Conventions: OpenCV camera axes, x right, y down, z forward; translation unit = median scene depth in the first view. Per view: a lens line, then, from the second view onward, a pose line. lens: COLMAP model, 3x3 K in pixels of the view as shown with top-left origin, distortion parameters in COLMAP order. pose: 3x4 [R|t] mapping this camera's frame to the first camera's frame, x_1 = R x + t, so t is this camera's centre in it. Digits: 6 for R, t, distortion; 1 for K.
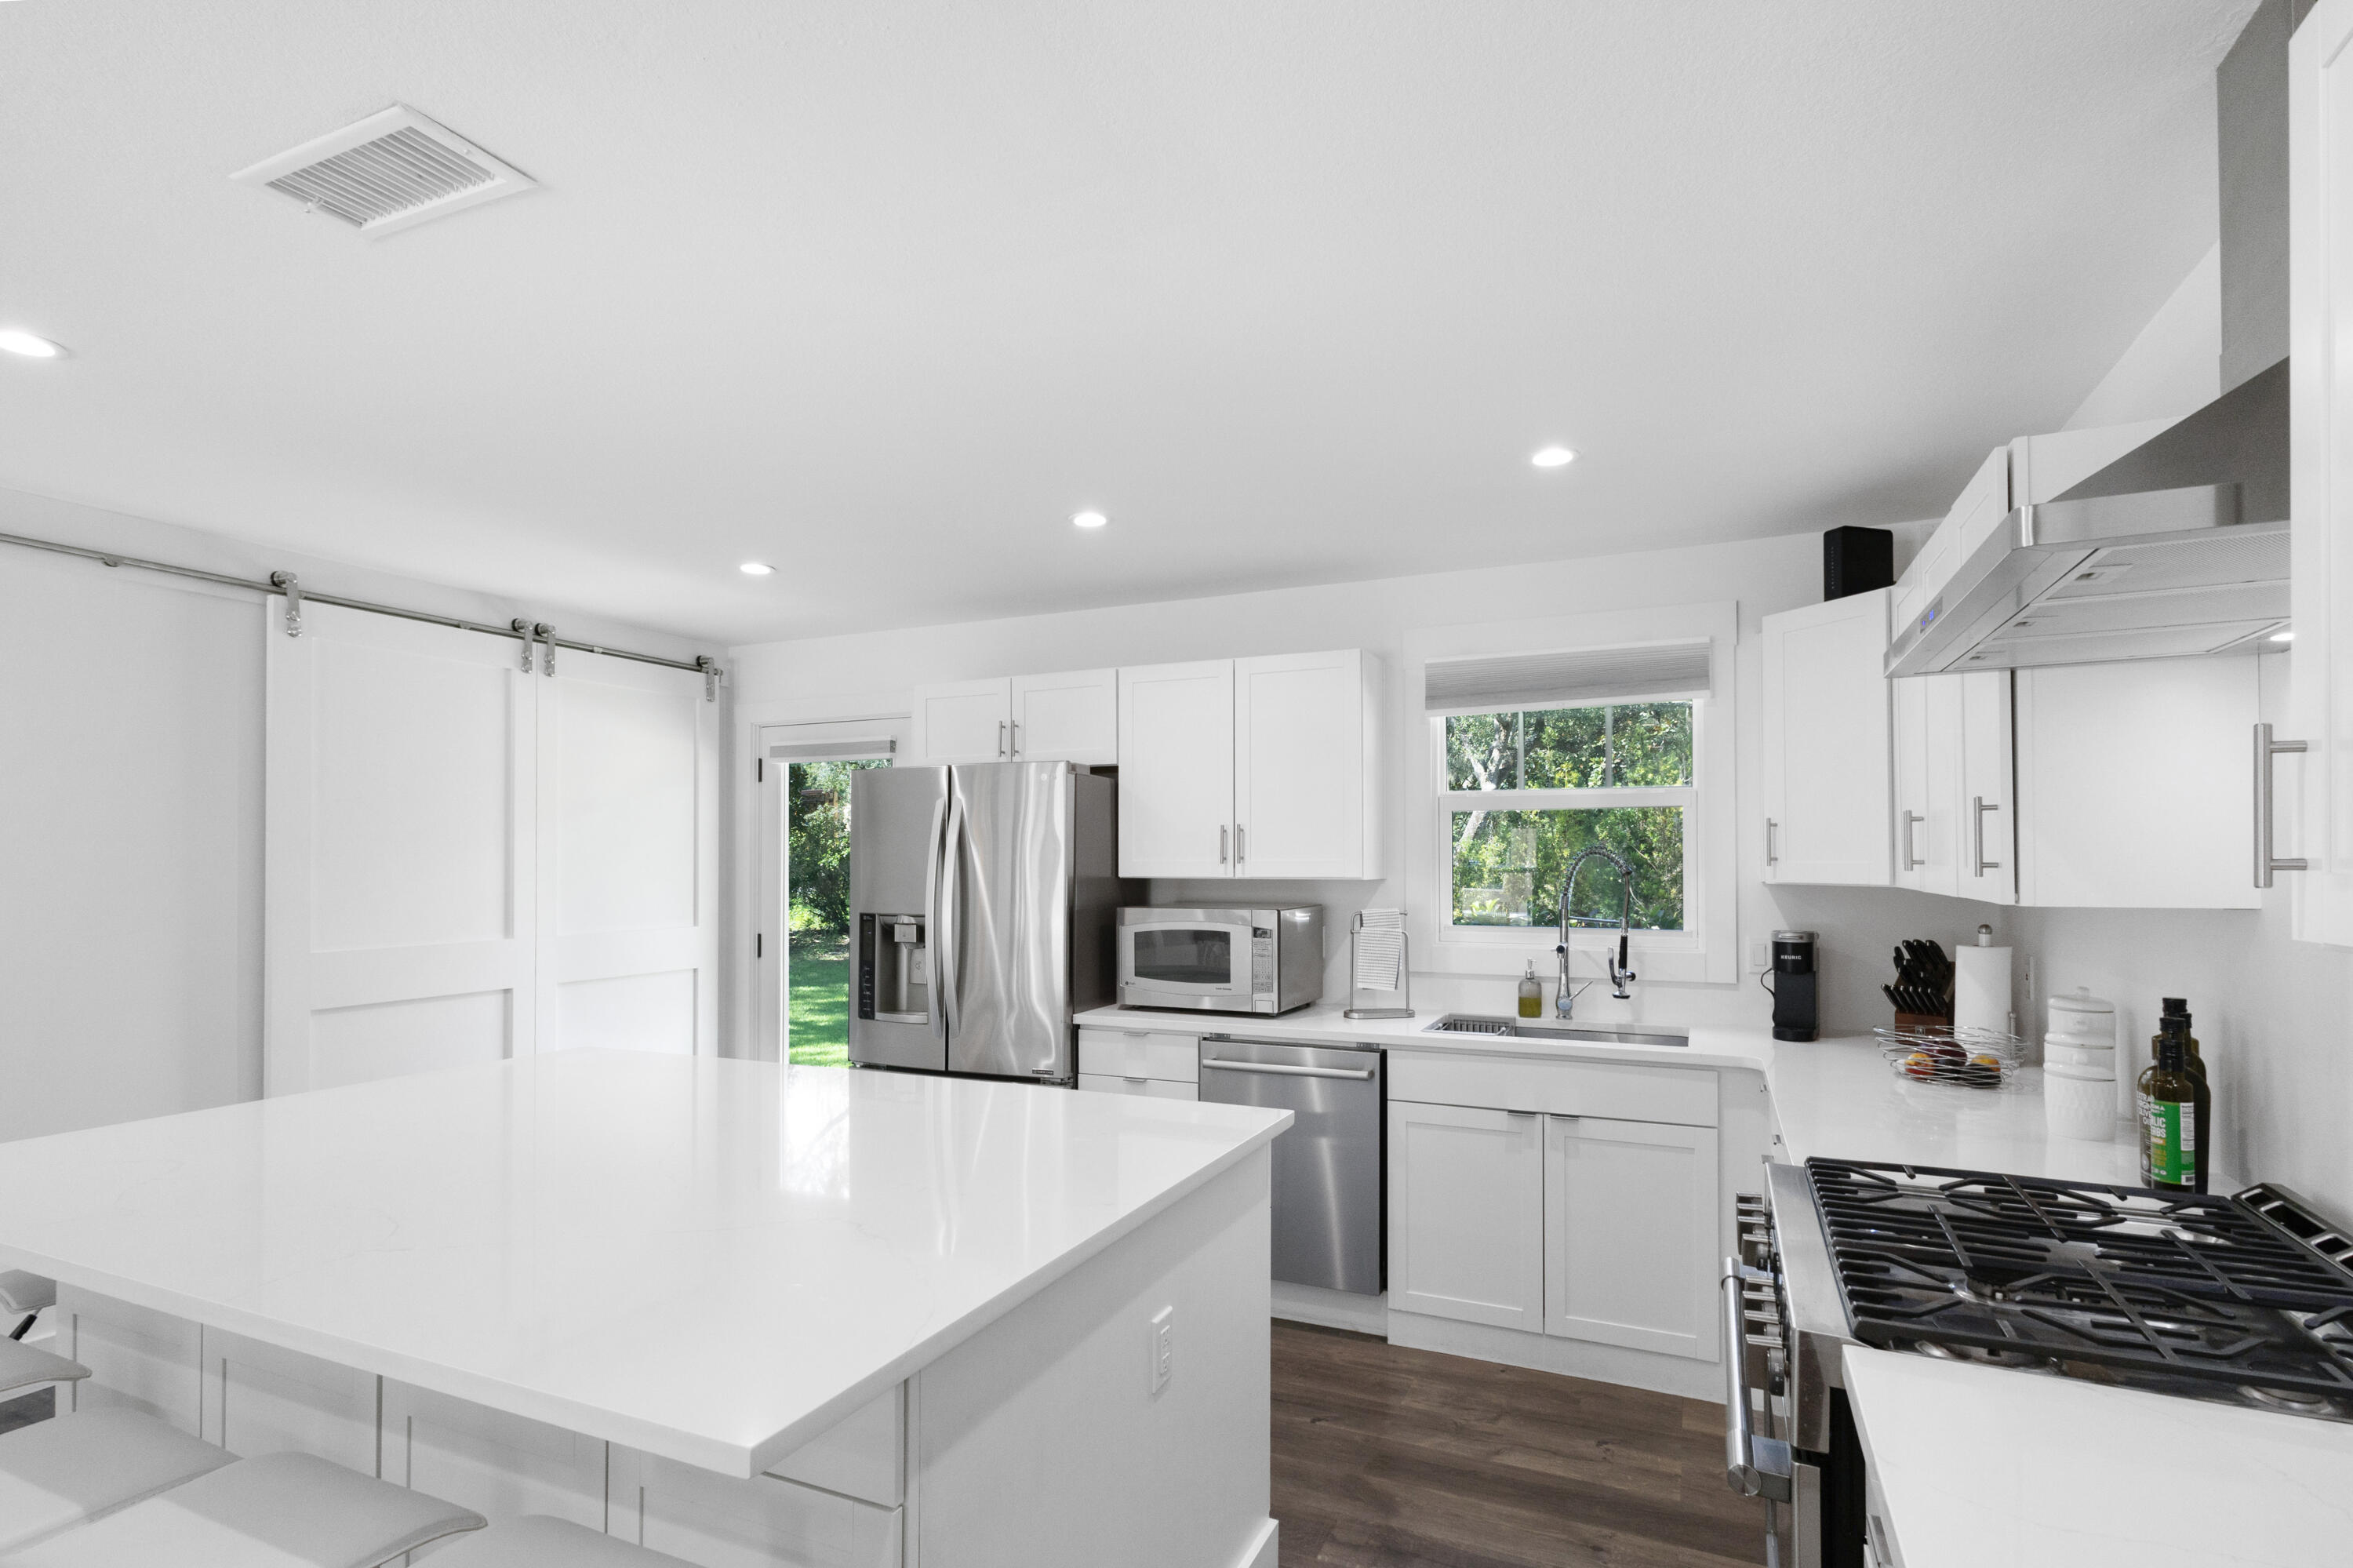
lens RADIAL K [[1130.4, 0, 1172.3], [0, 1130.4, 859.4], [0, 0, 1]] dist [0.000418, 0.000068]
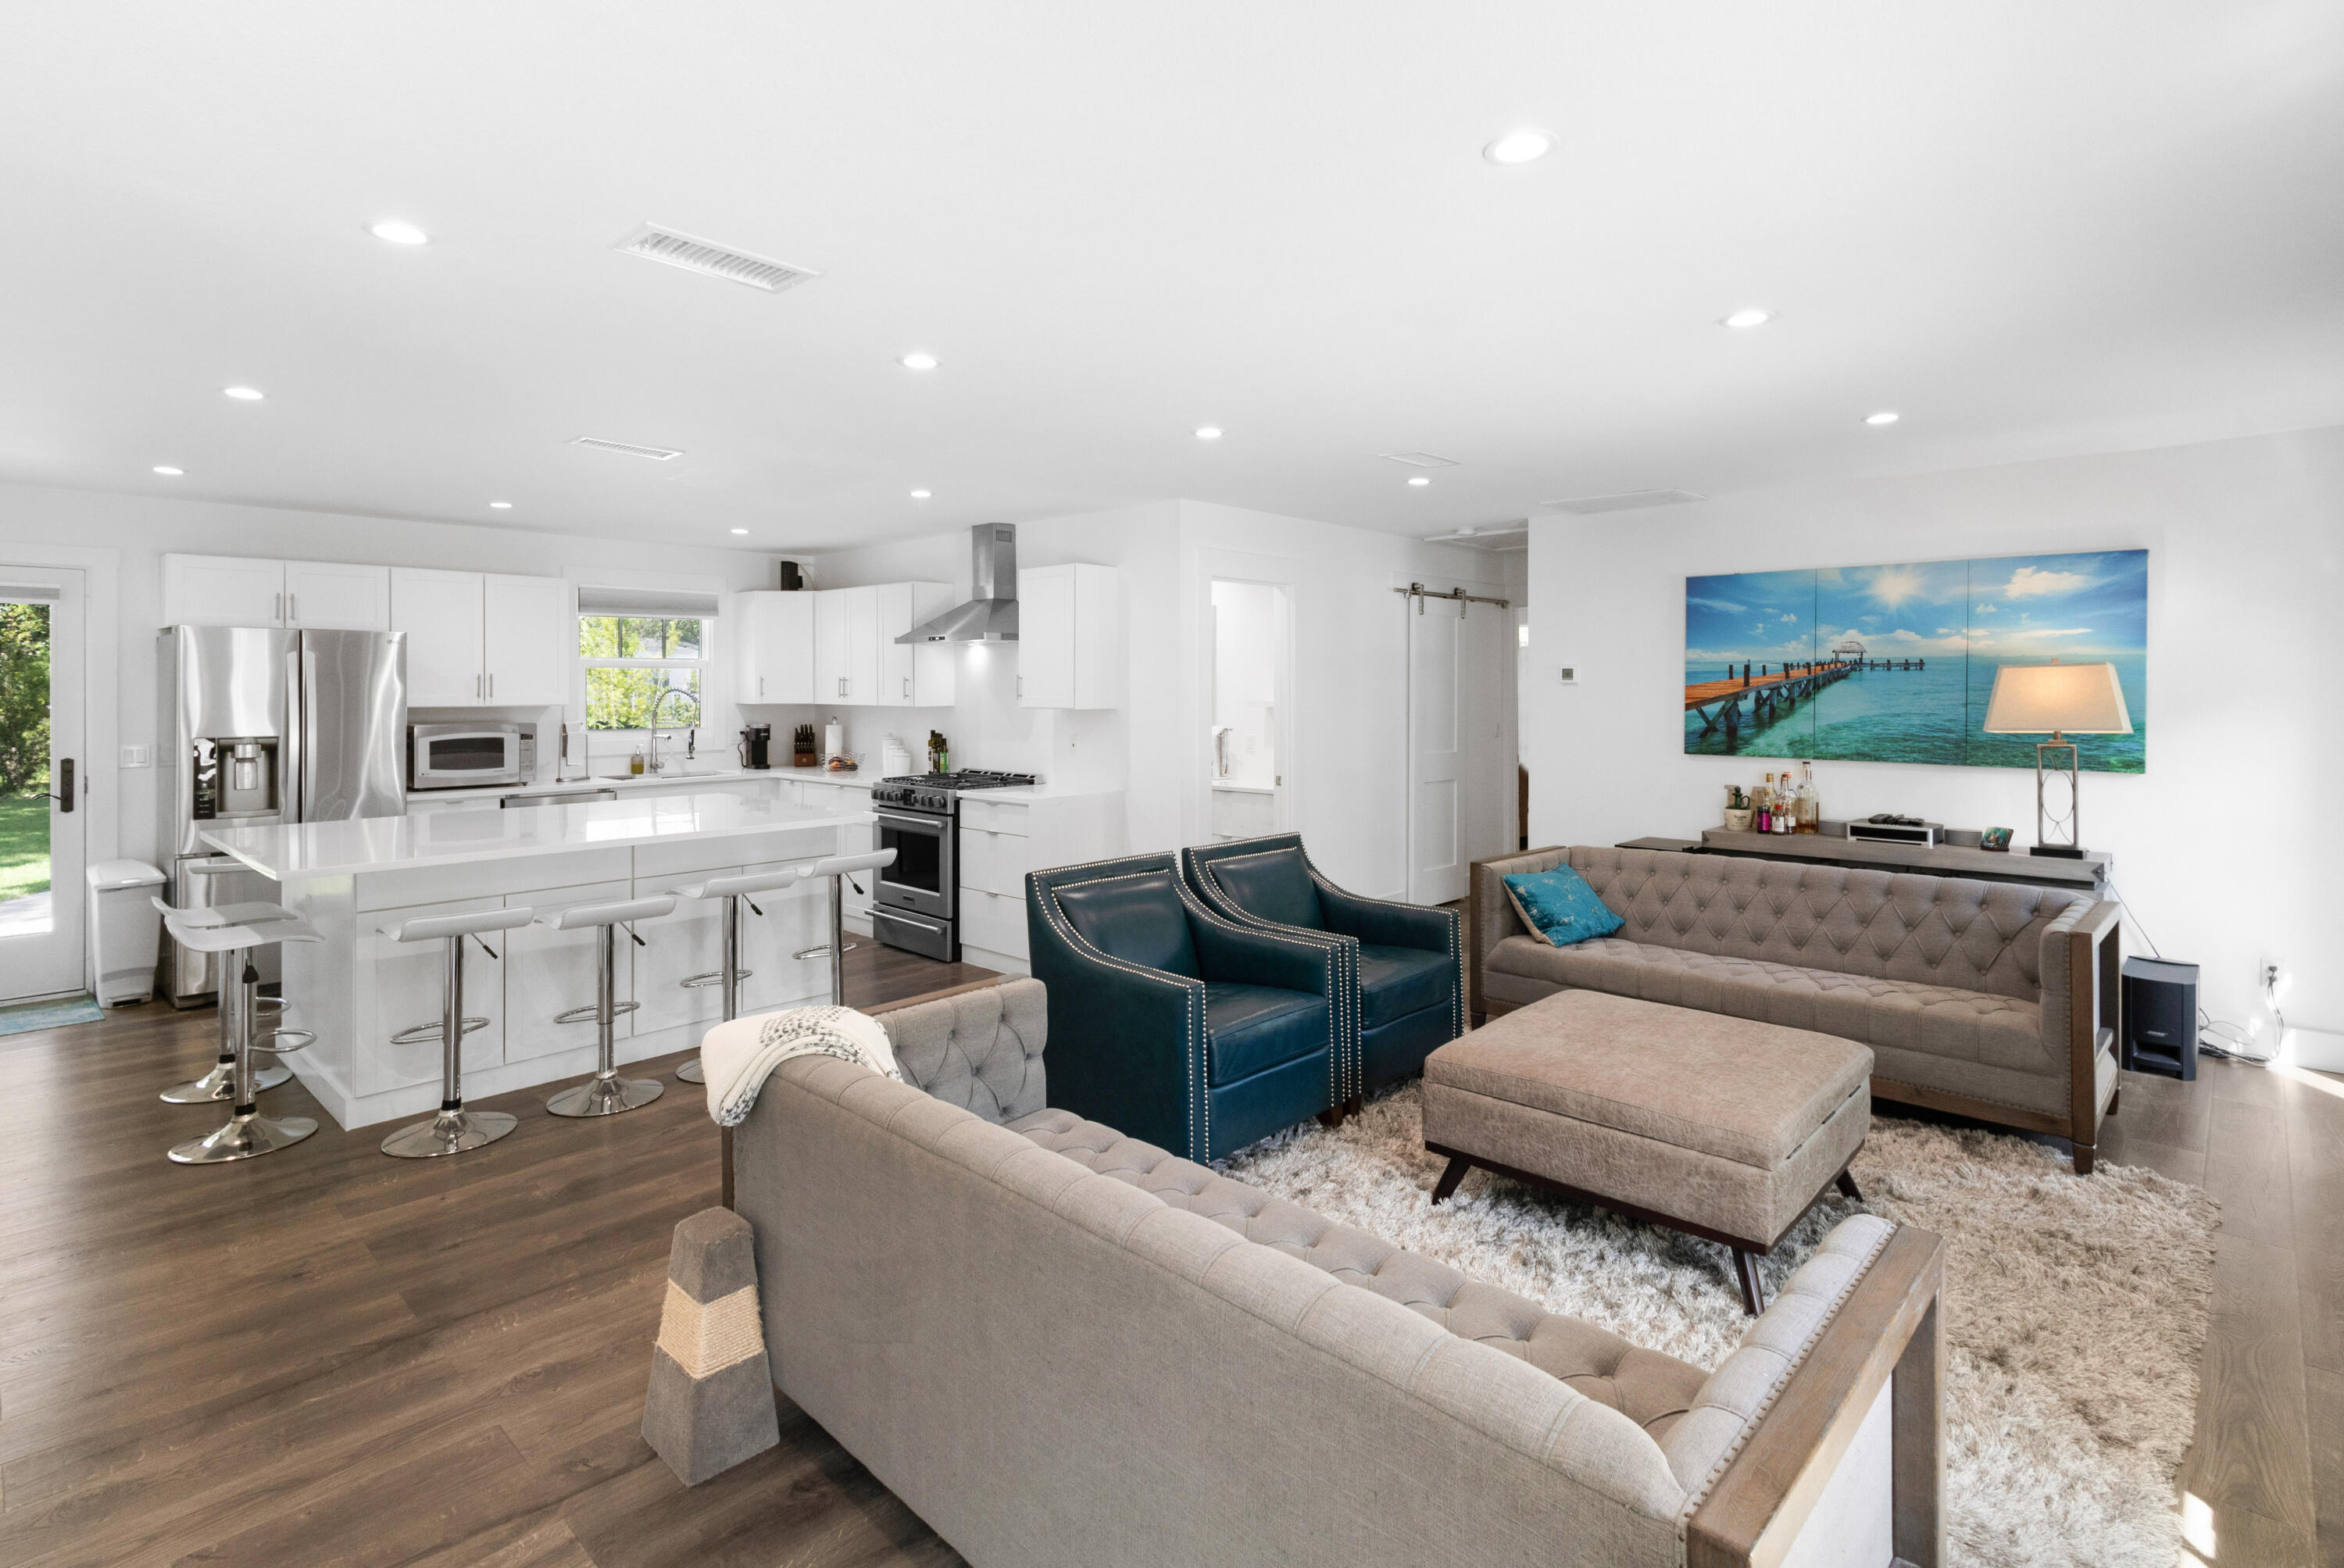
lens RADIAL K [[1100.9, 0, 1180.6], [0, 1100.9, 689.1], [0, 0, 1]] dist [0.001146, -0.000230]
pose [[0.280476, 0.002018, 0.959859, -1.333427], [-0.001675, 0.999997, -0.001613, -0.007412], [-0.959860, -0.001156, 0.280479, -0.467036]]
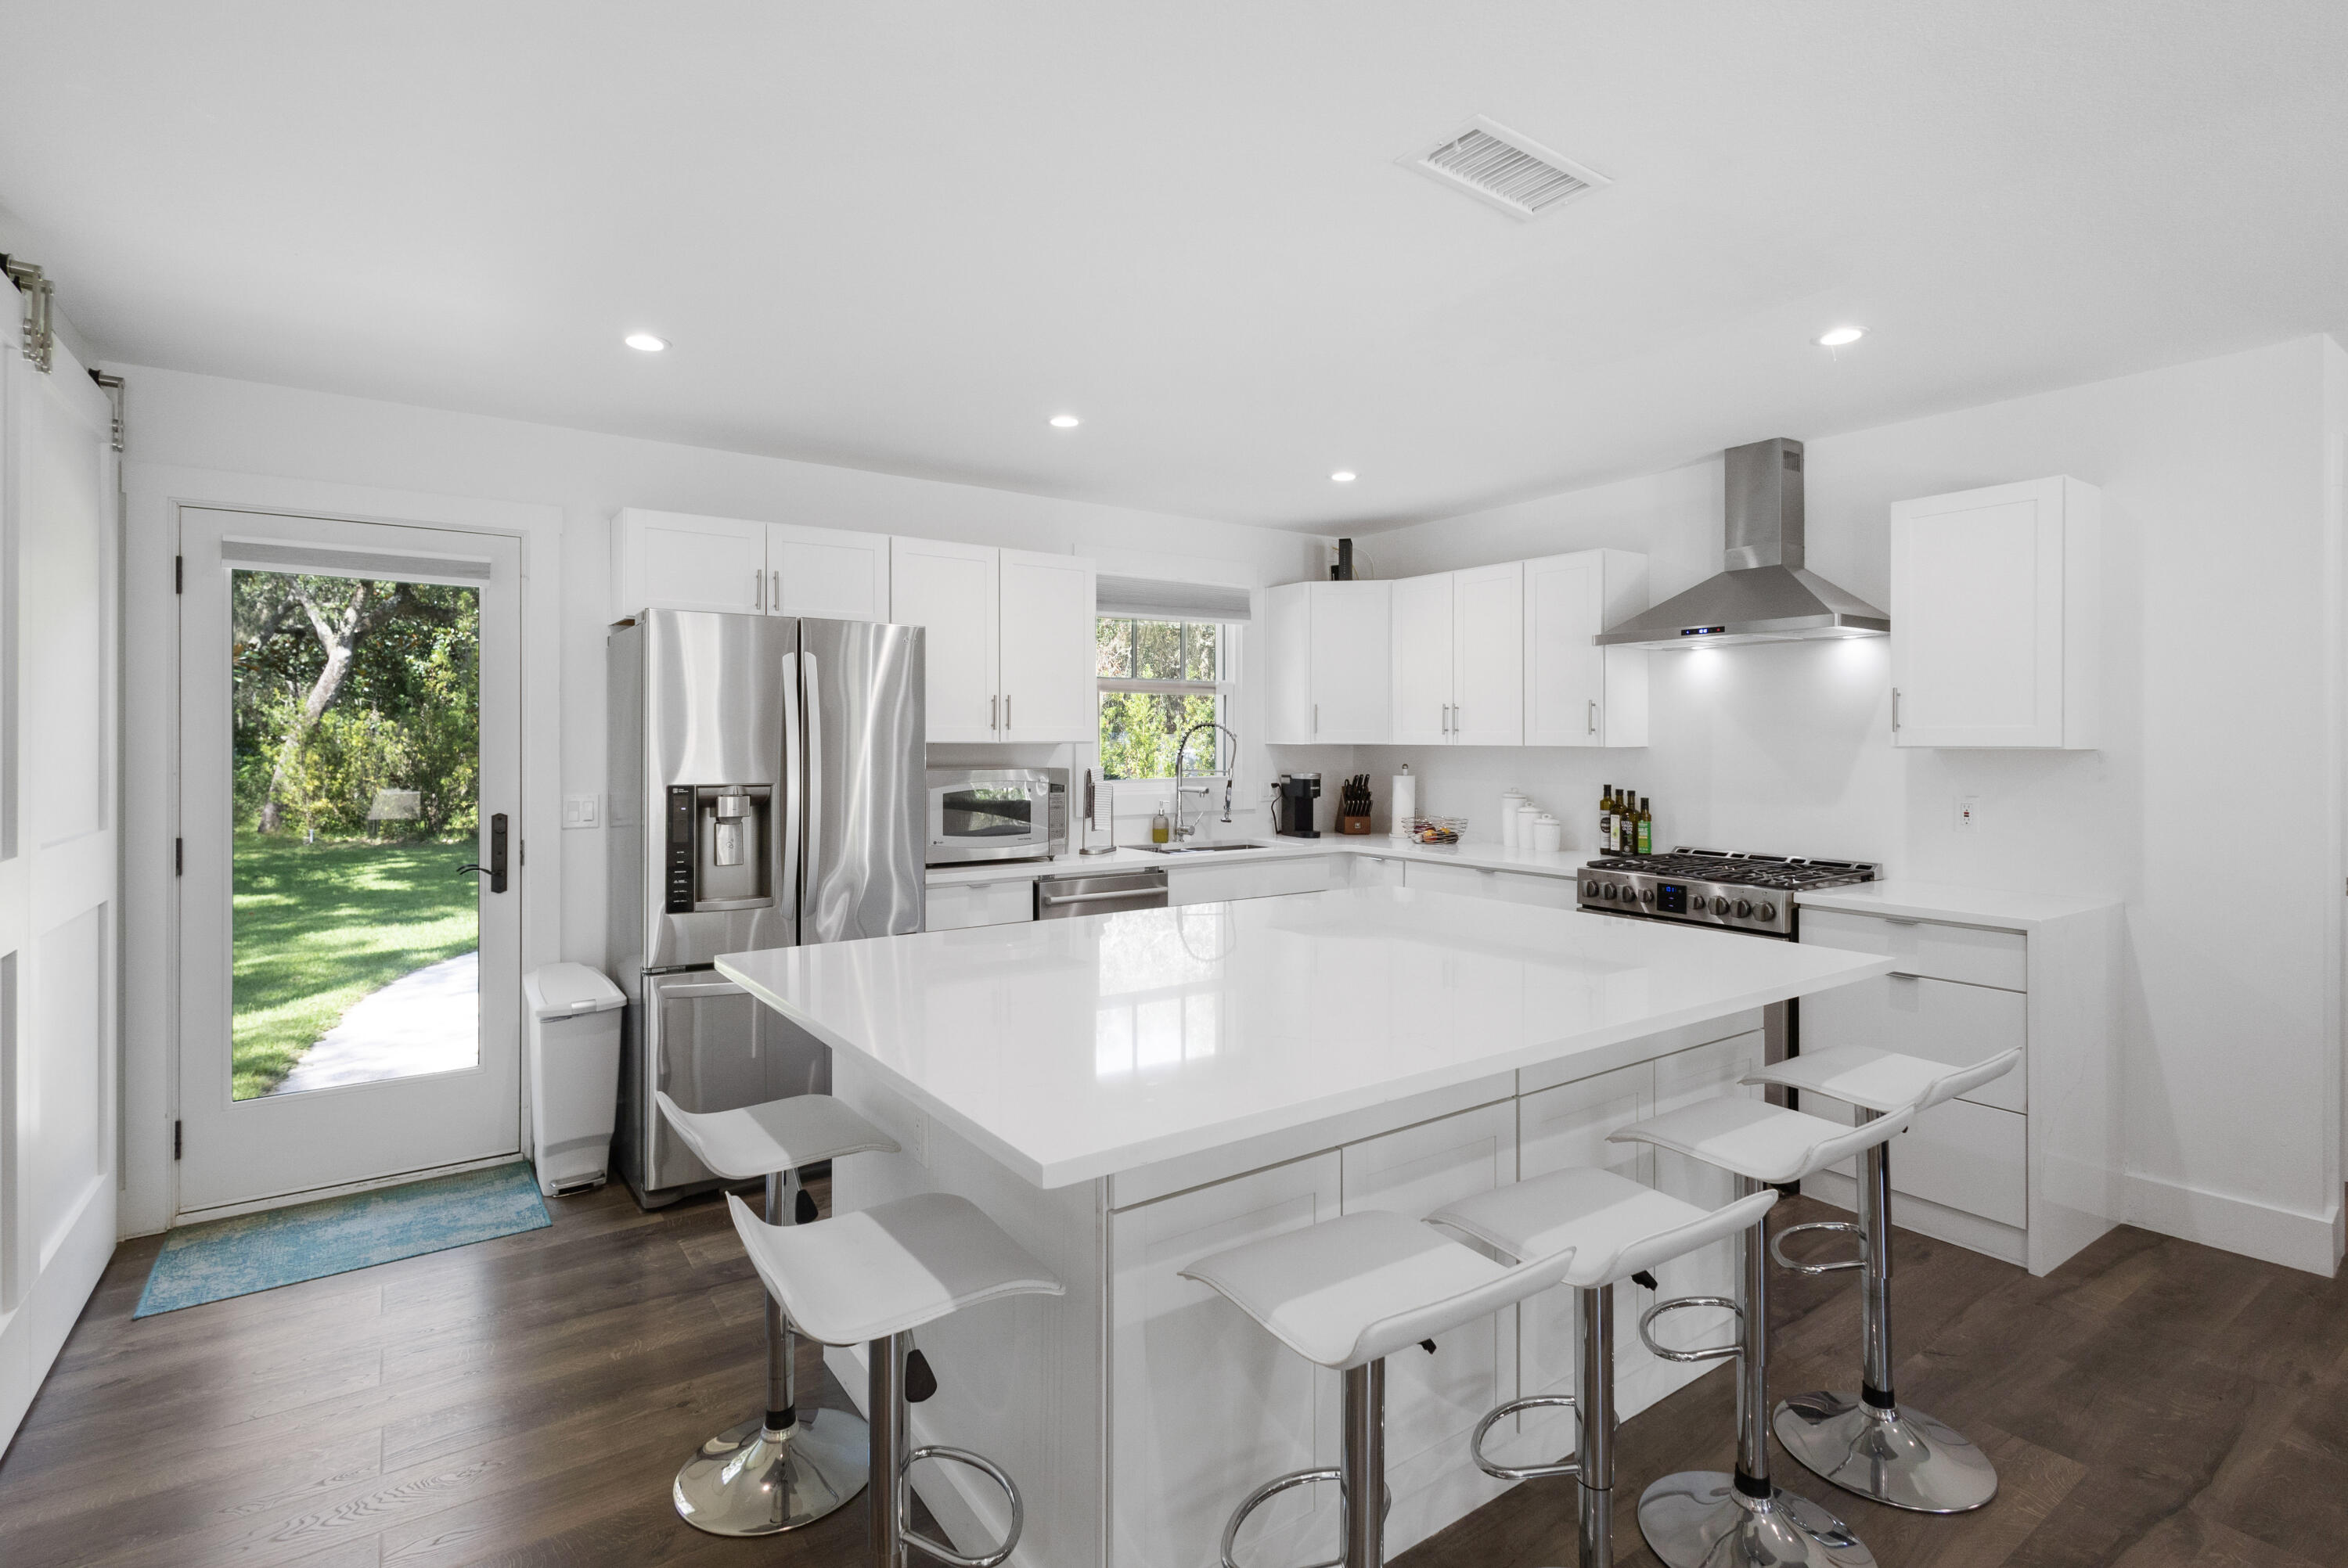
lens RADIAL K [[1128.6, 0, 1170.3], [0, 1128.6, 743.8], [0, 0, 1]] dist [0.000381, 0.000098]
pose [[0.496942, 0.003097, 0.867779, -0.931791], [-0.003350, 0.999993, -0.001651, 0.020919], [-0.867778, -0.002087, 0.496948, 0.320441]]
